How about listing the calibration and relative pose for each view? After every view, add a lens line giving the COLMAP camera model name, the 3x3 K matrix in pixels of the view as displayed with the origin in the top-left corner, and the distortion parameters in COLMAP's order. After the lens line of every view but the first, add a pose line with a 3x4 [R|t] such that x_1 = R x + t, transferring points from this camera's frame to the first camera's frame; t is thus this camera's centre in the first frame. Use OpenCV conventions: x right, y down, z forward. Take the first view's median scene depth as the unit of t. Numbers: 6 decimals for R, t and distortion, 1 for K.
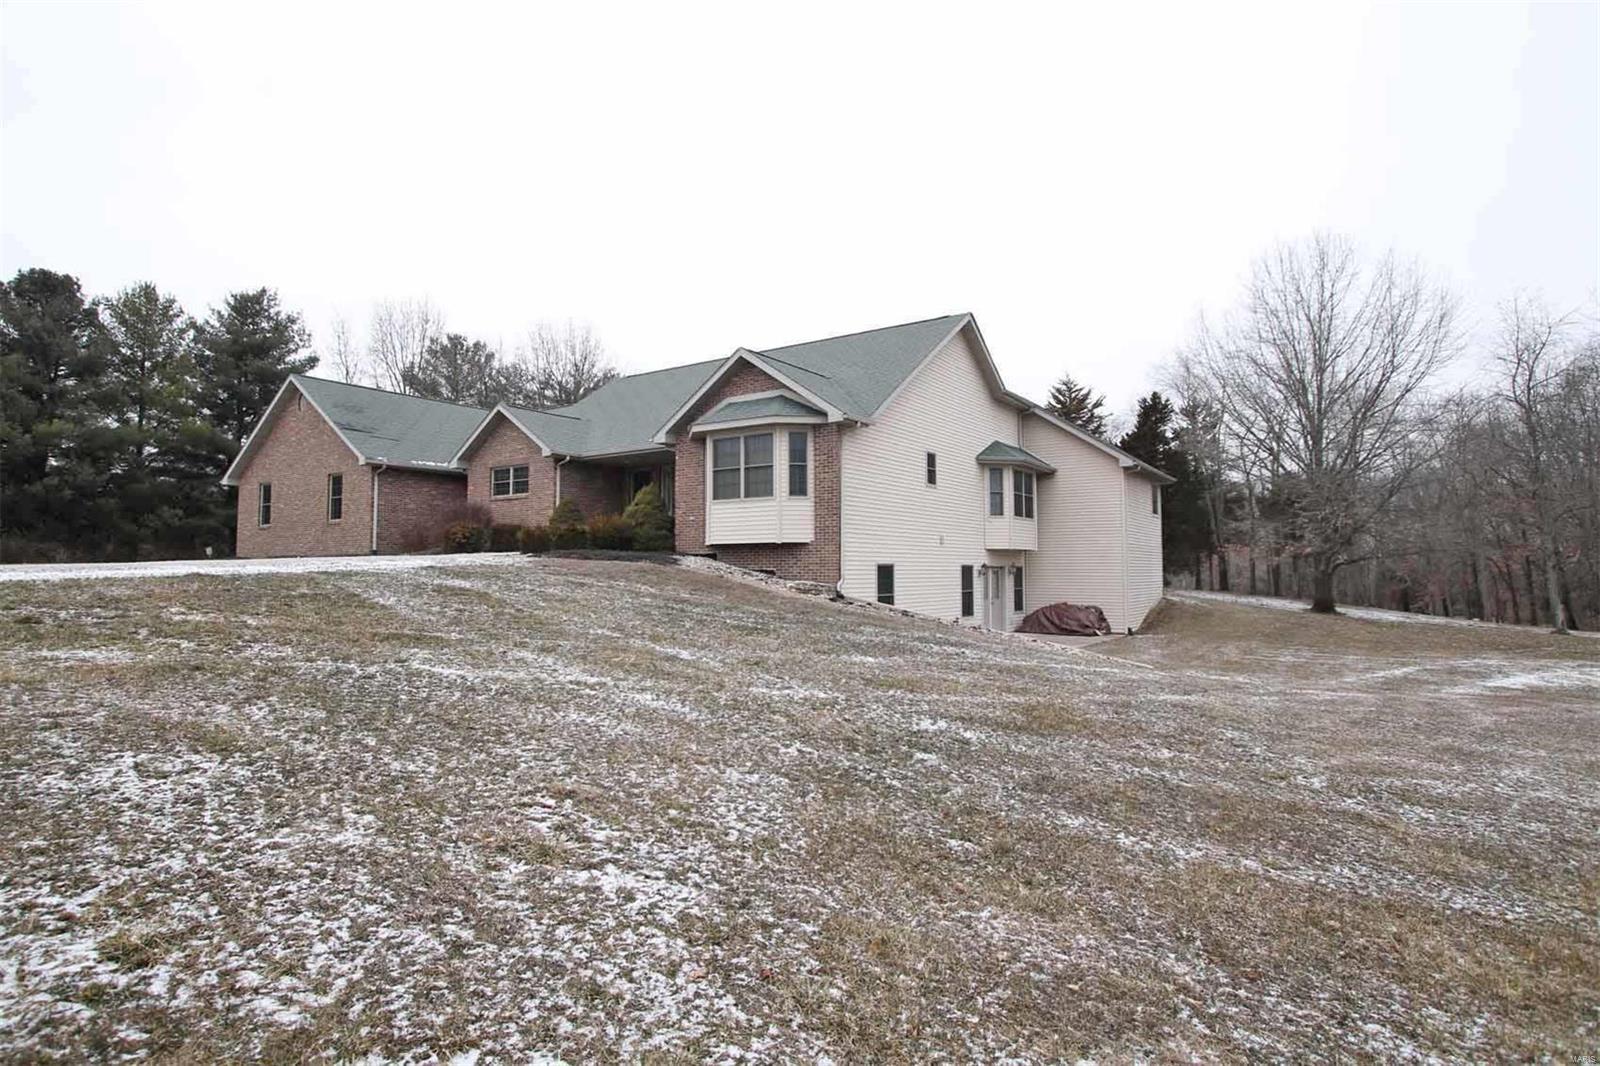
lens RADIAL K [[905.9, 0, 789.4], [0, 905.9, 530.6], [0, 0, 1]] dist [-0.008108, 0.003044]
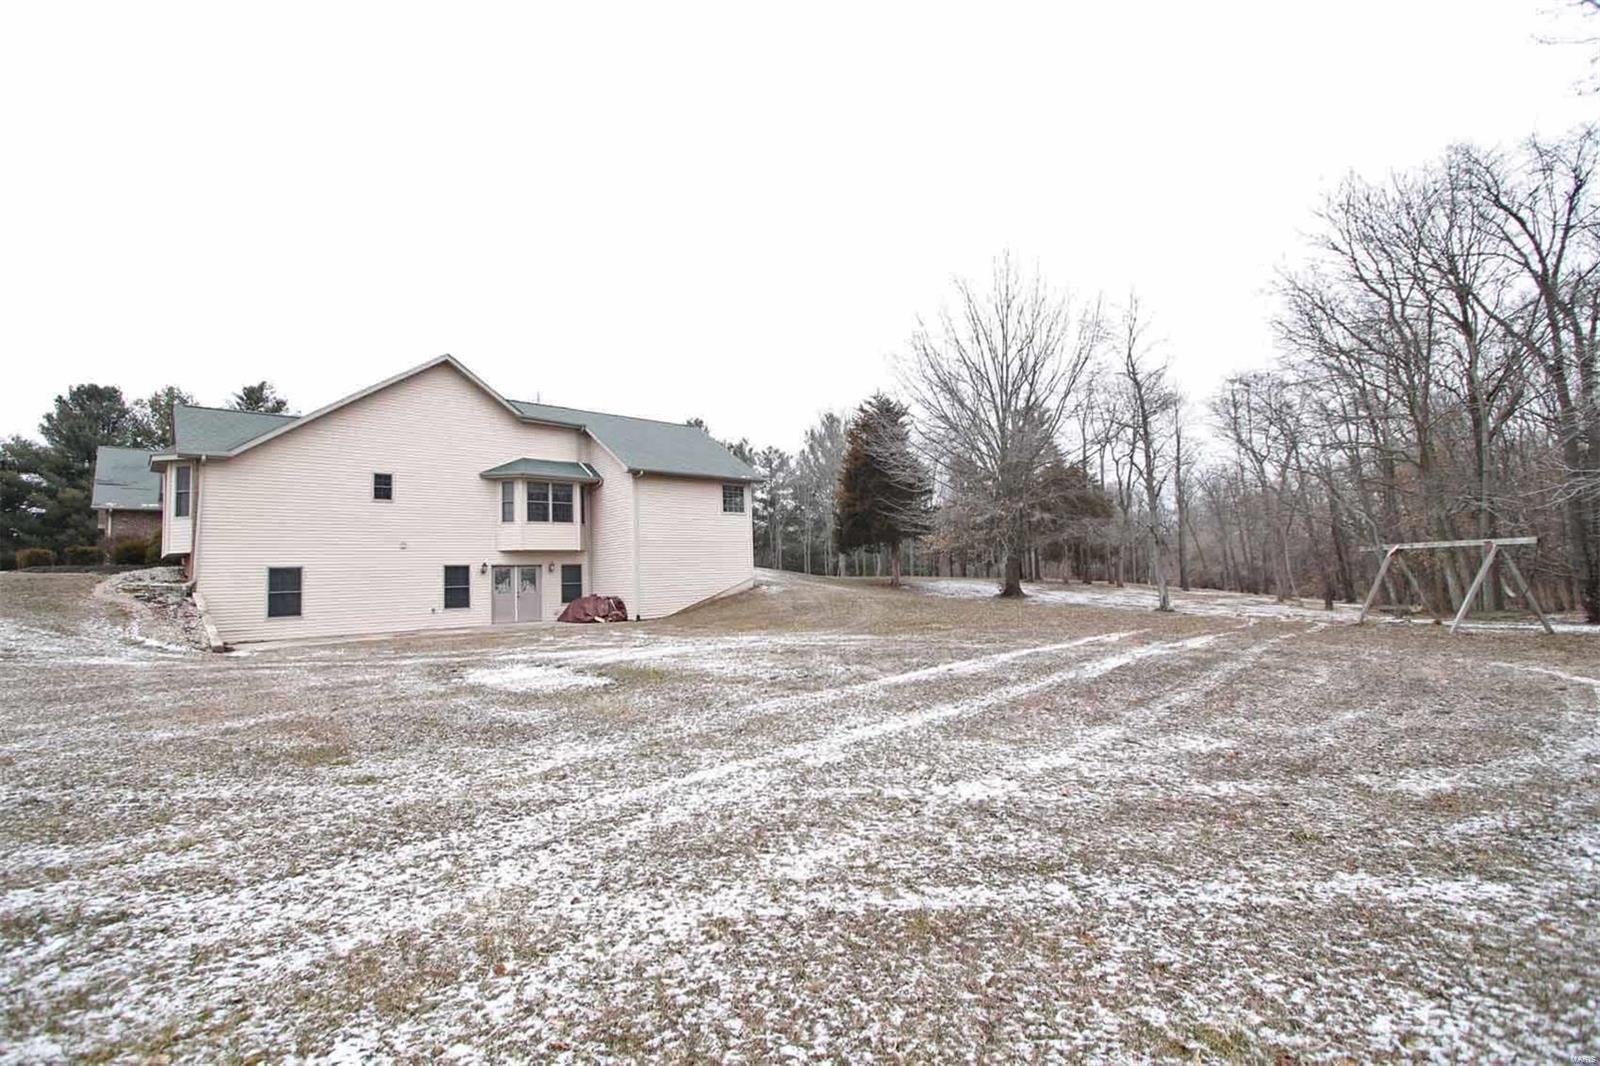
lens RADIAL K [[753.5, 0, 796.4], [0, 753.5, 547.0], [0, 0, 1]] dist [-0.008824, 0.001335]
pose [[0.971624, -0.044803, -0.232250, 0.769693], [0.046690, 0.998906, 0.002631, 0.029050], [0.231878, -0.013400, 0.972653, 0.132200]]
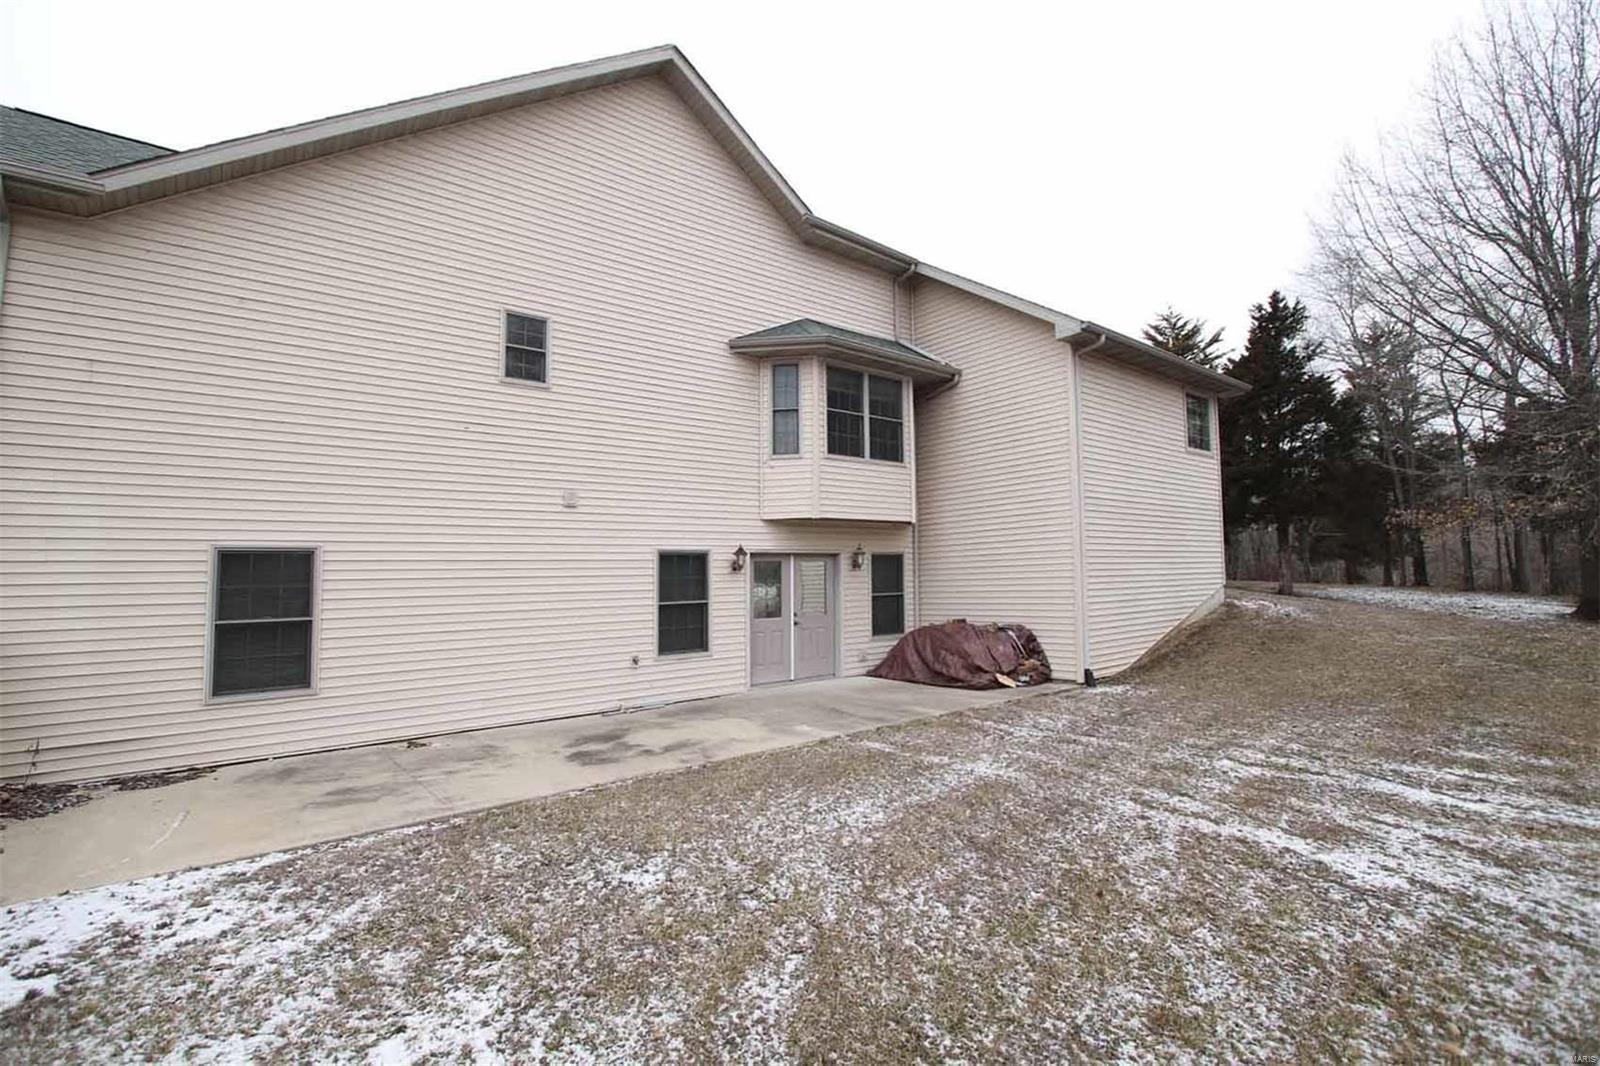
lens RADIAL K [[753.5, 0, 795.7], [0, 753.5, 555.8], [0, 0, 1]] dist [-0.008824, 0.001335]
pose [[0.956275, -0.037933, -0.290000, 0.336553], [0.041460, 0.999122, 0.006027, 0.036561], [0.289517, -0.017787, 0.957008, 0.557326]]
